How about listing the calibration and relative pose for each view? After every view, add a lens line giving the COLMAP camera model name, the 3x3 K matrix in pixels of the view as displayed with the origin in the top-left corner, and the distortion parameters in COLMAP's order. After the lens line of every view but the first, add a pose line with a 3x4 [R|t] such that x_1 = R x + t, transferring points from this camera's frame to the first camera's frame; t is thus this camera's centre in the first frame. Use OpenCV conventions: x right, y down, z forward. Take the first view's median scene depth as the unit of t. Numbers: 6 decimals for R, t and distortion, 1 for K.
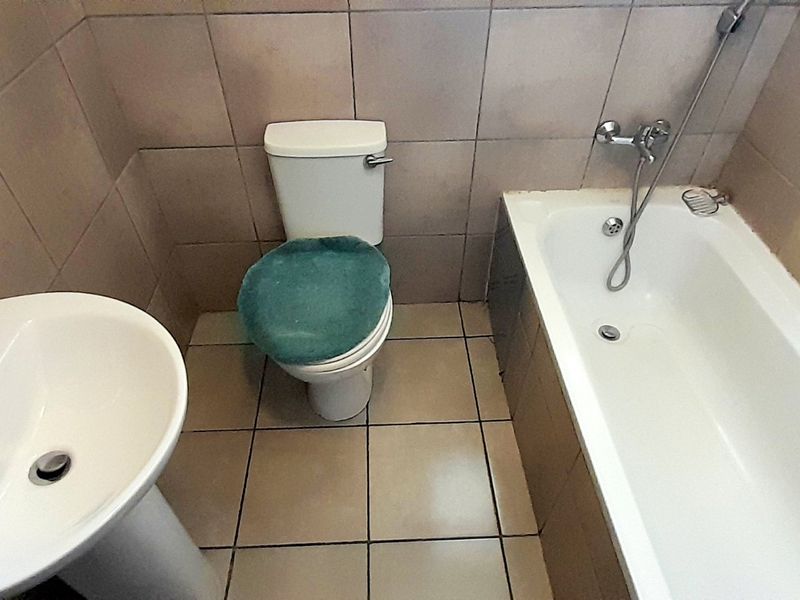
lens RADIAL K [[526.3, 0, 395.8], [0, 526.3, 299.1], [0, 0, 1]] dist [-0.005172, 0.003979]
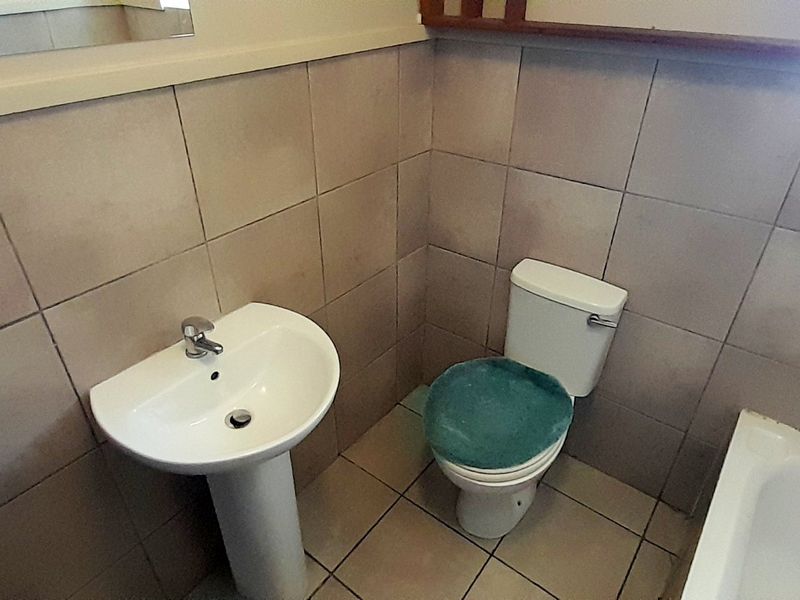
lens RADIAL K [[526.3, 0, 395.8], [0, 526.3, 299.1], [0, 0, 1]] dist [-0.005172, 0.003979]
pose [[0.762150, 0.354374, -0.541799, 0.183776], [-0.459236, 0.885812, -0.066626, -0.041622], [0.456322, 0.299593, 0.837863, -0.068111]]
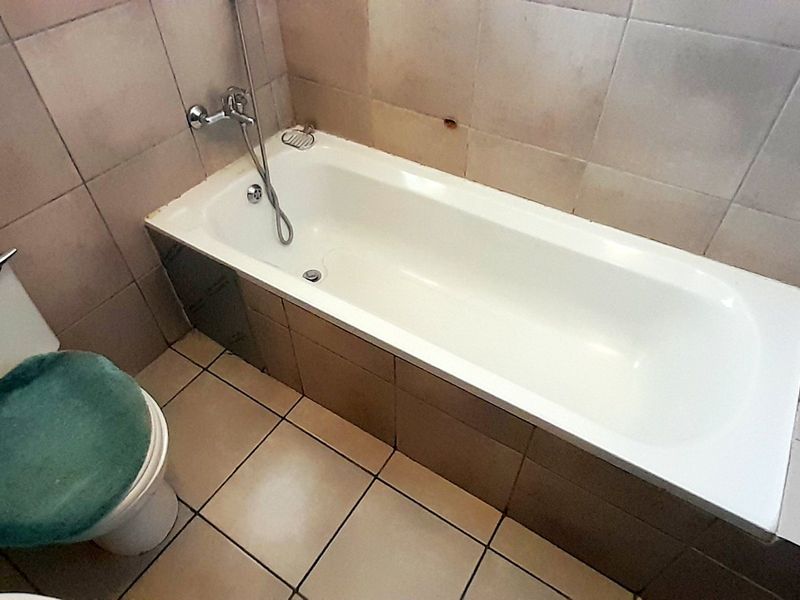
lens RADIAL K [[522.5, 0, 399.1], [0, 522.5, 297.8], [0, 0, 1]] dist [-0.004487, -0.001886]
pose [[0.579684, -0.587761, 0.564362, -0.143809], [0.579706, 0.784205, 0.221275, -0.040264], [-0.572632, 0.198894, 0.795320, 0.044632]]
